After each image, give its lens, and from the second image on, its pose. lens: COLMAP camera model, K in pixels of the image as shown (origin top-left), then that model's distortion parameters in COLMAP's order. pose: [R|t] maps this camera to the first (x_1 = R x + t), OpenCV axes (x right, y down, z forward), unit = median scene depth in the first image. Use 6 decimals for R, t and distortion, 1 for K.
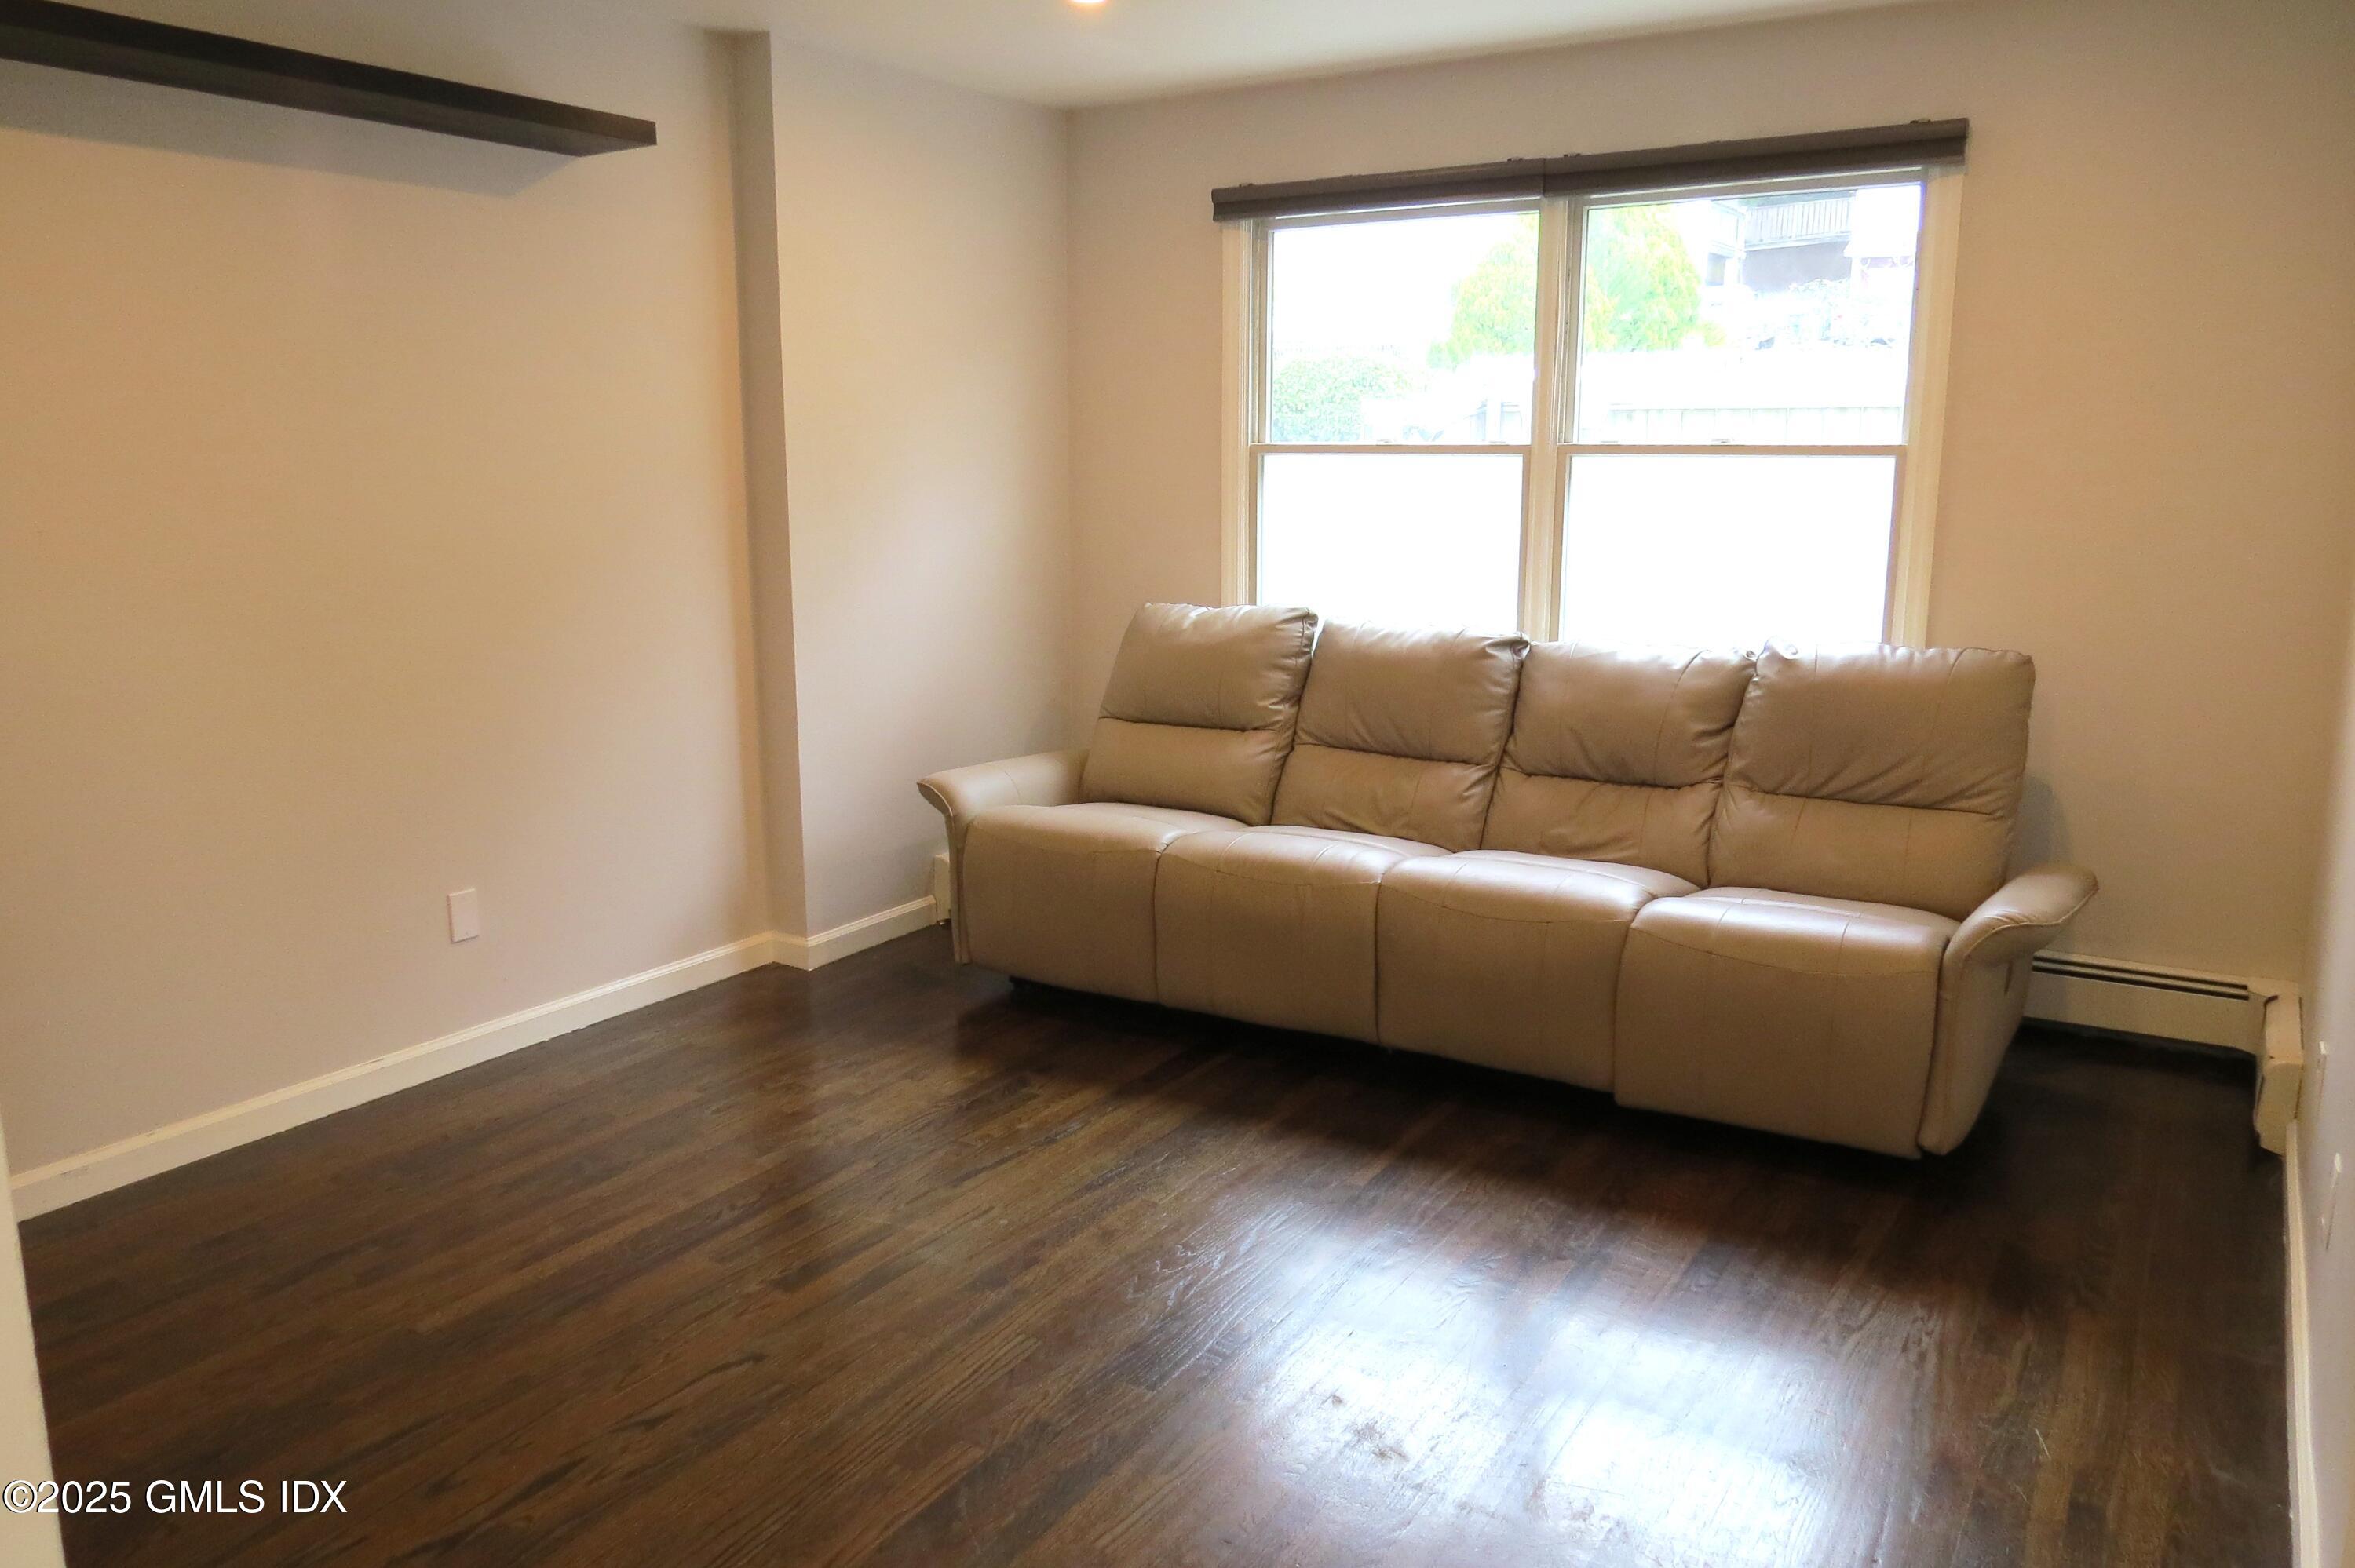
lens RADIAL K [[1699.3, 0, 1206.8], [0, 1699.3, 787.8], [0, 0, 1]] dist [-0.030873, 0.003395]
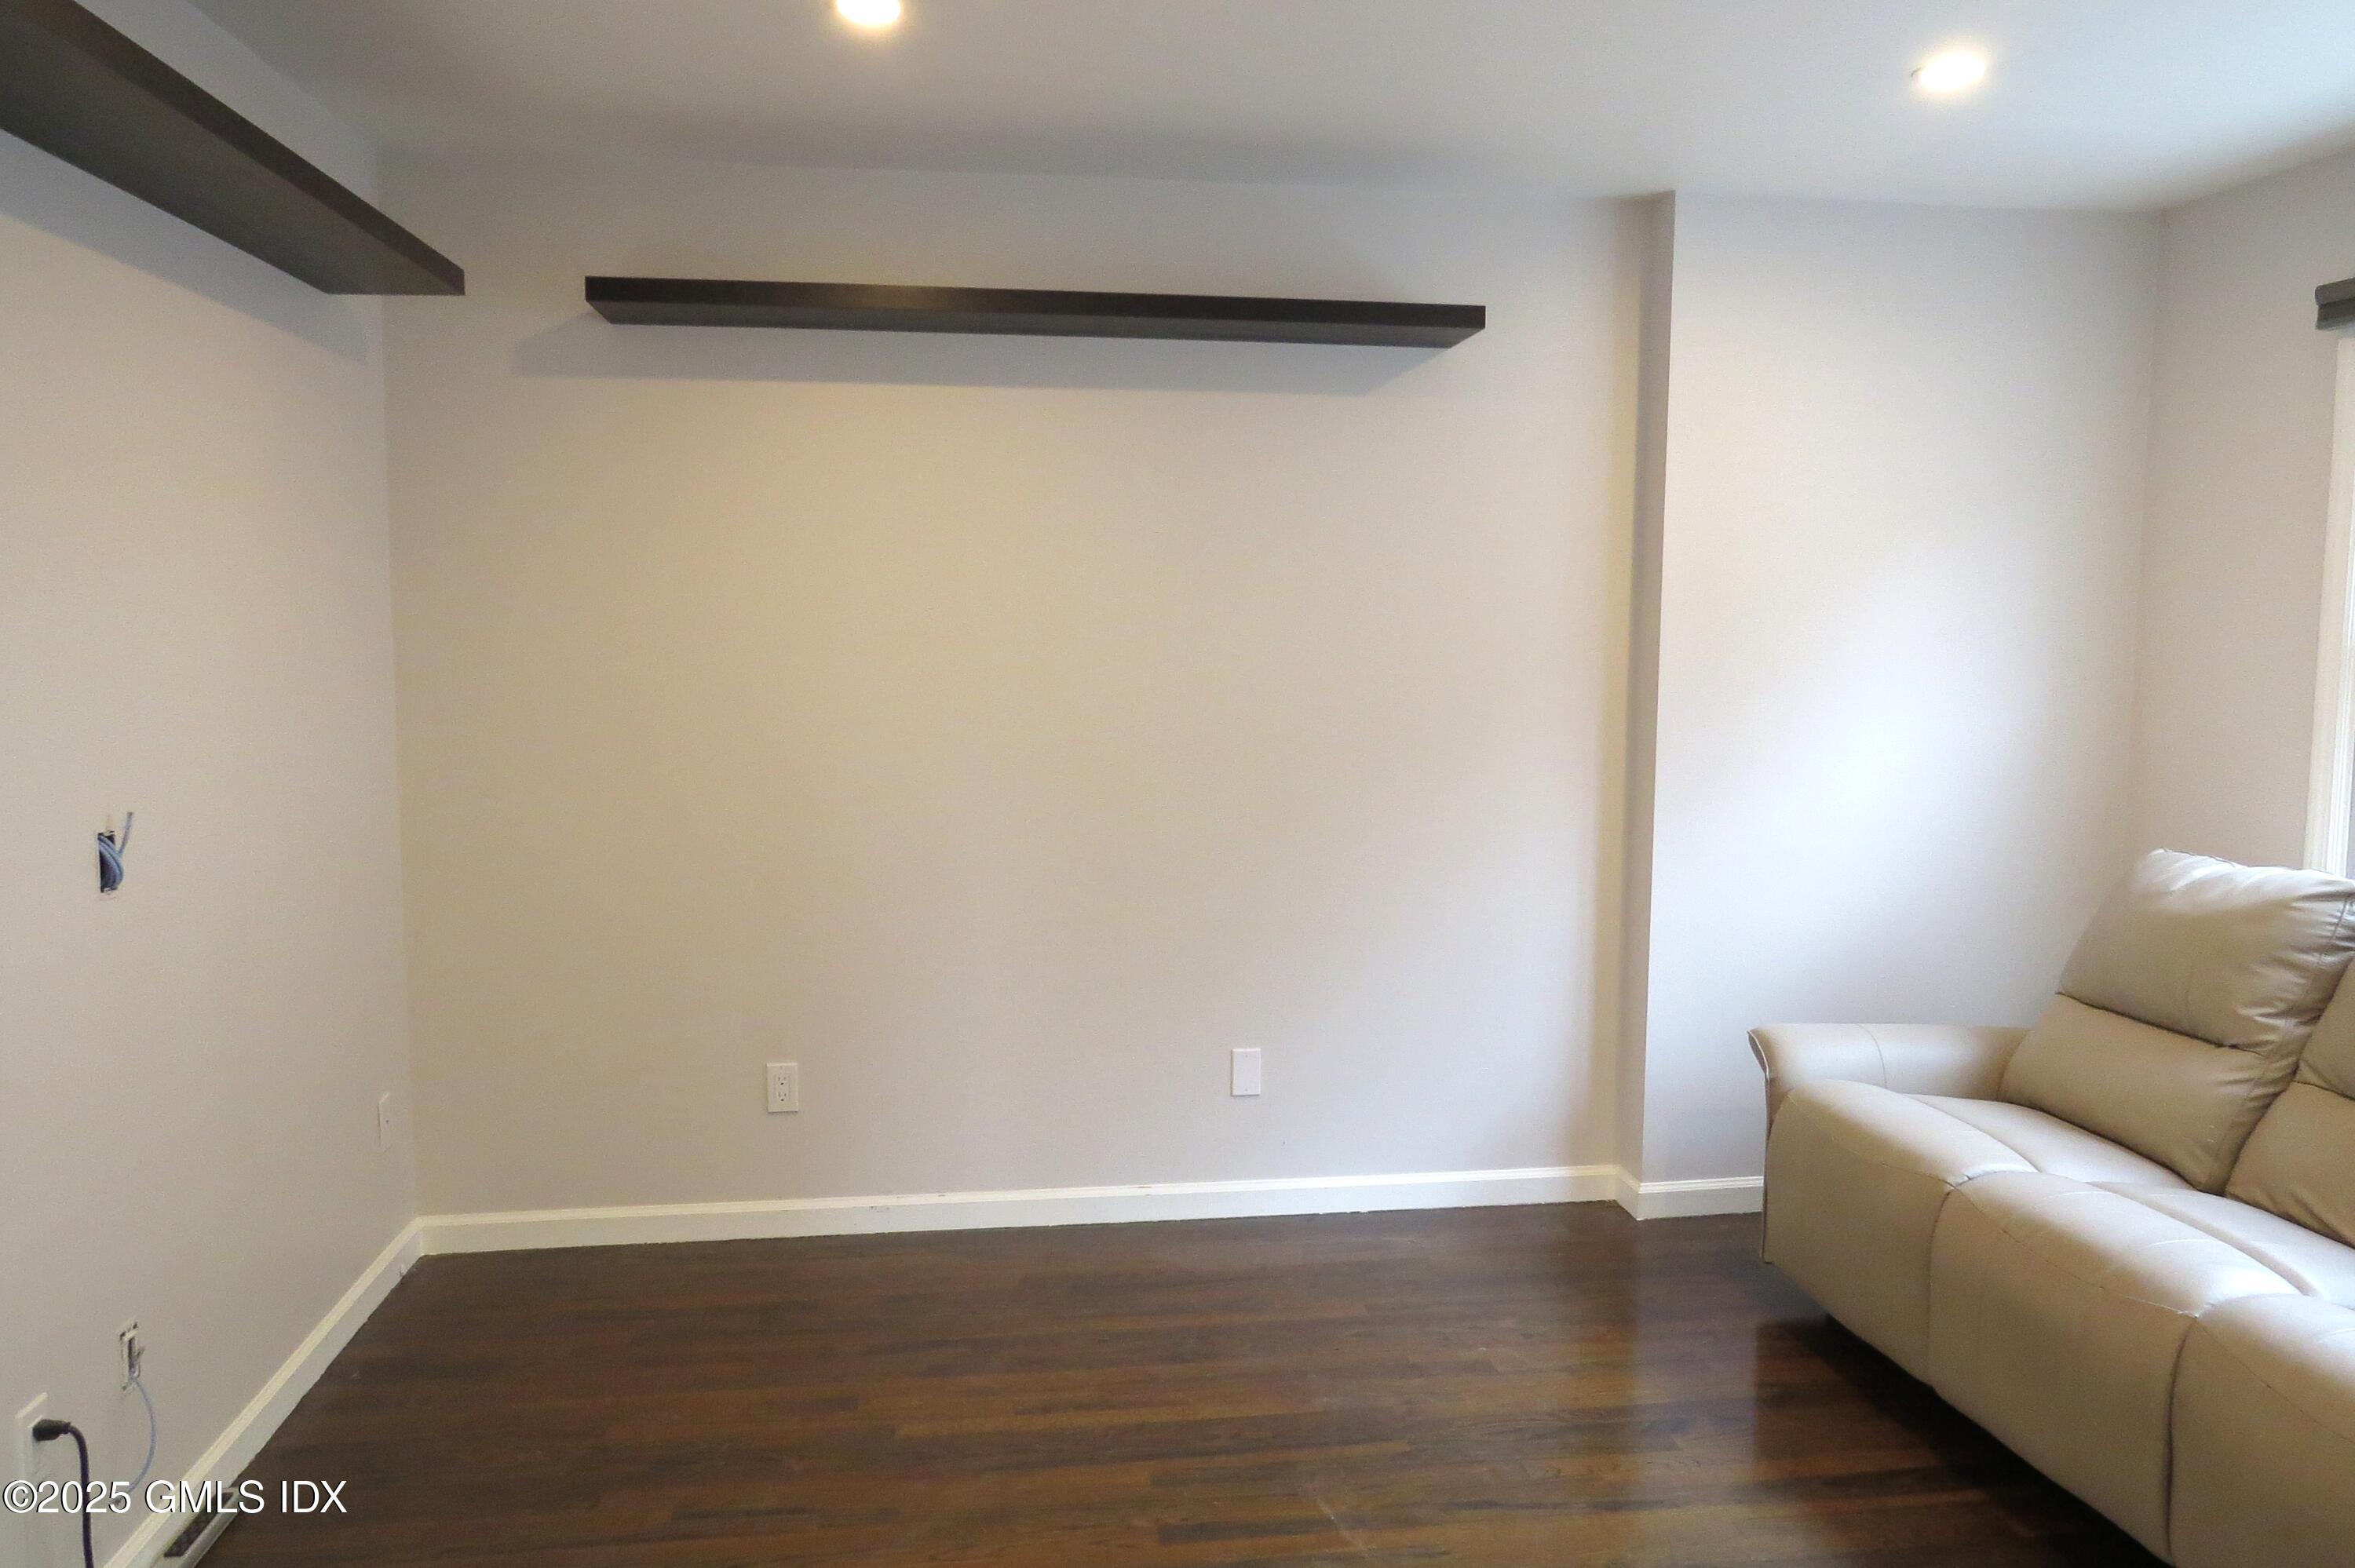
lens RADIAL K [[1699.3, 0, 1206.8], [0, 1699.3, 787.8], [0, 0, 1]] dist [-0.030873, 0.003395]
pose [[0.637631, 0.080526, -0.766121, 0.279567], [-0.158557, 0.986946, -0.028228, -0.053778], [0.753847, 0.139473, 0.642076, 0.237976]]
